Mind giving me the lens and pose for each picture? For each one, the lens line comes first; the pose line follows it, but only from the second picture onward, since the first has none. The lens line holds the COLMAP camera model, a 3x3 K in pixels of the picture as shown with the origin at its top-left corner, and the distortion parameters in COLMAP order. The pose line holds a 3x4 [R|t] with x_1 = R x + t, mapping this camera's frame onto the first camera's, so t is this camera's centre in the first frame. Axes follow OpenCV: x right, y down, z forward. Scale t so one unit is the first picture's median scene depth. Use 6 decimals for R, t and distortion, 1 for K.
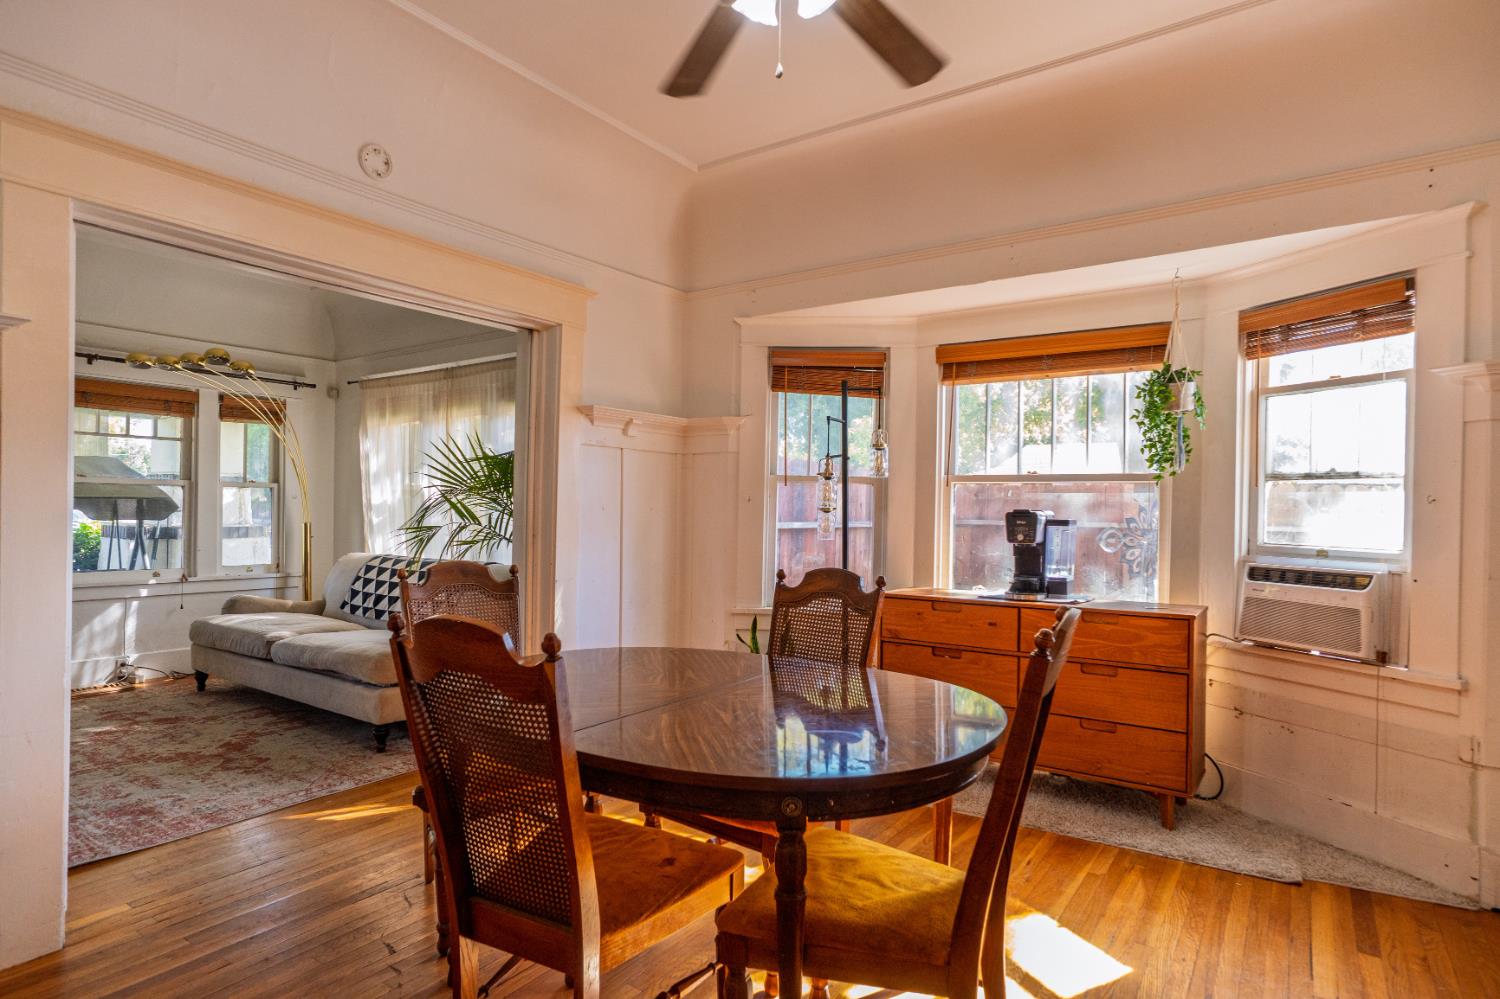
lens RADIAL K [[799.4, 0, 750.0], [0, 799.4, 499.5], [0, 0, 1]] dist [-0.061092, 0.044734]
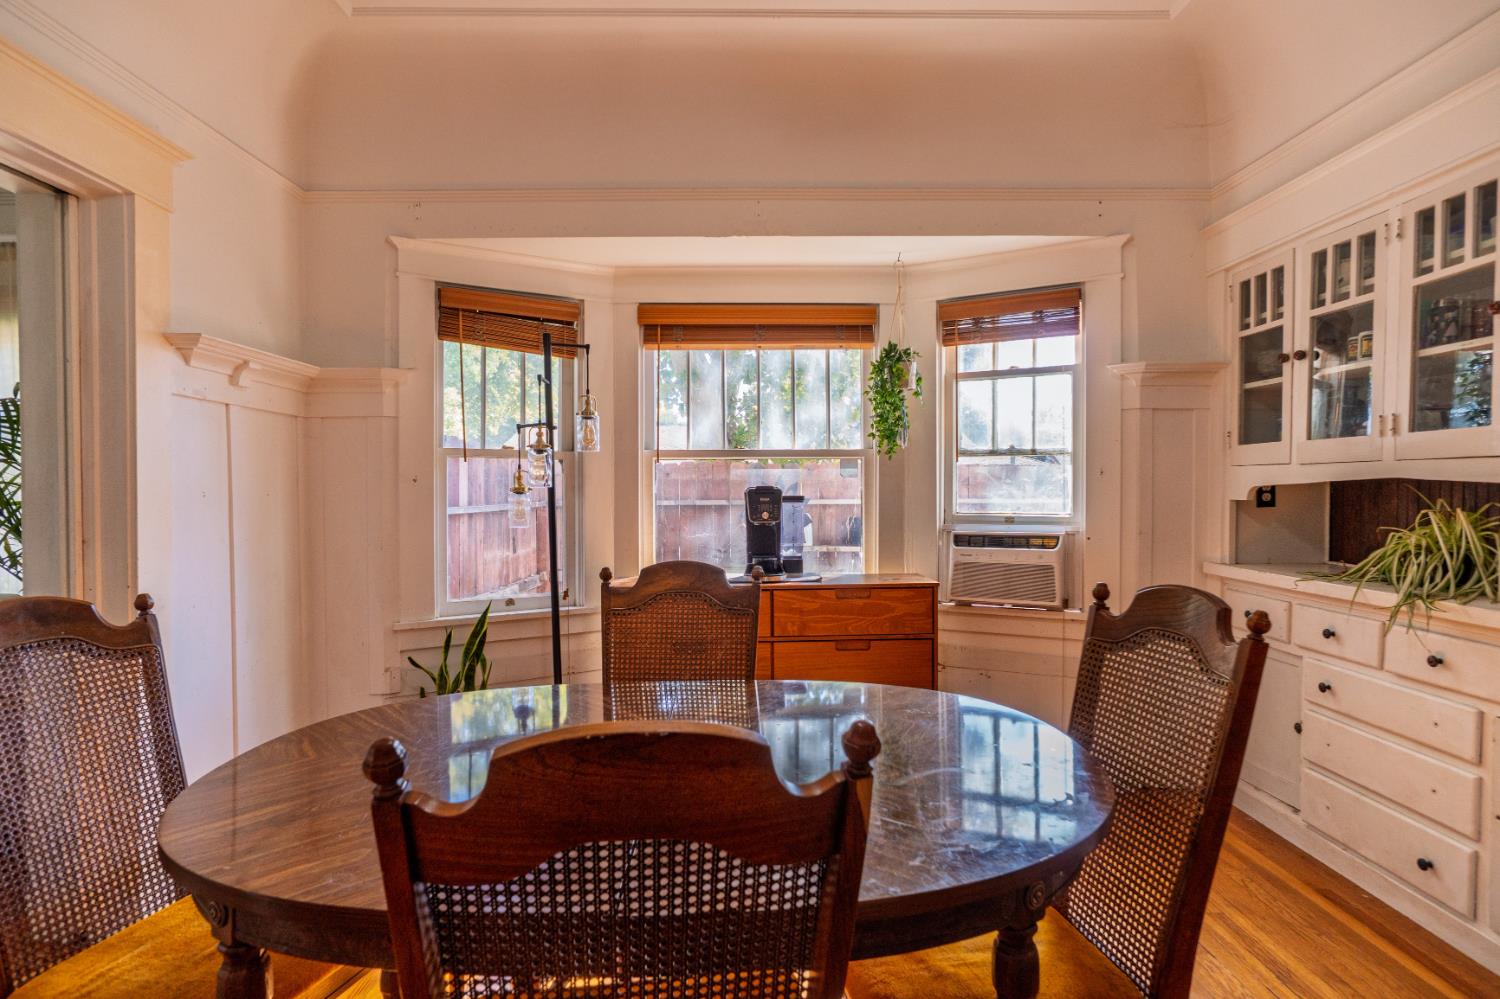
lens RADIAL K [[799.4, 0, 750.0], [0, 799.4, 499.5], [0, 0, 1]] dist [-0.061092, 0.044734]
pose [[0.805652, -0.024782, 0.591871, -0.233494], [0.011295, 0.999586, 0.026479, 0.003523], [-0.592282, -0.014648, 0.805598, 0.247325]]
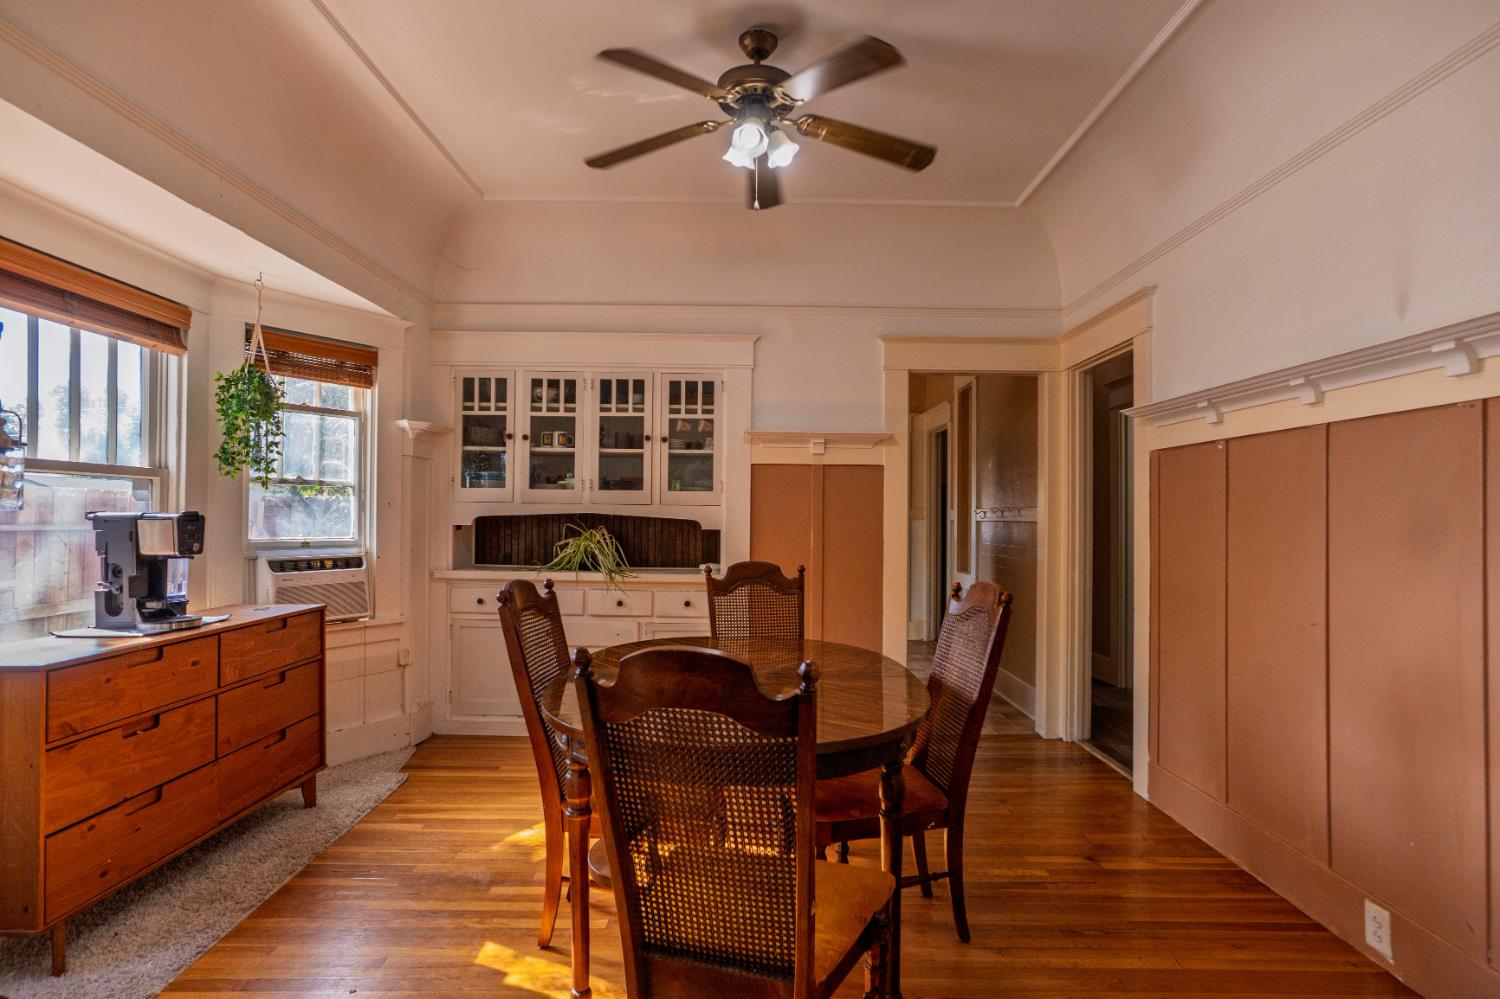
lens RADIAL K [[799.4, 0, 750.0], [0, 799.4, 499.5], [0, 0, 1]] dist [-0.061092, 0.044734]
pose [[-0.577280, -0.004161, 0.816535, -0.606656], [-0.023679, 0.999652, -0.011646, -0.004160], [-0.816203, -0.026058, -0.577178, 0.996783]]
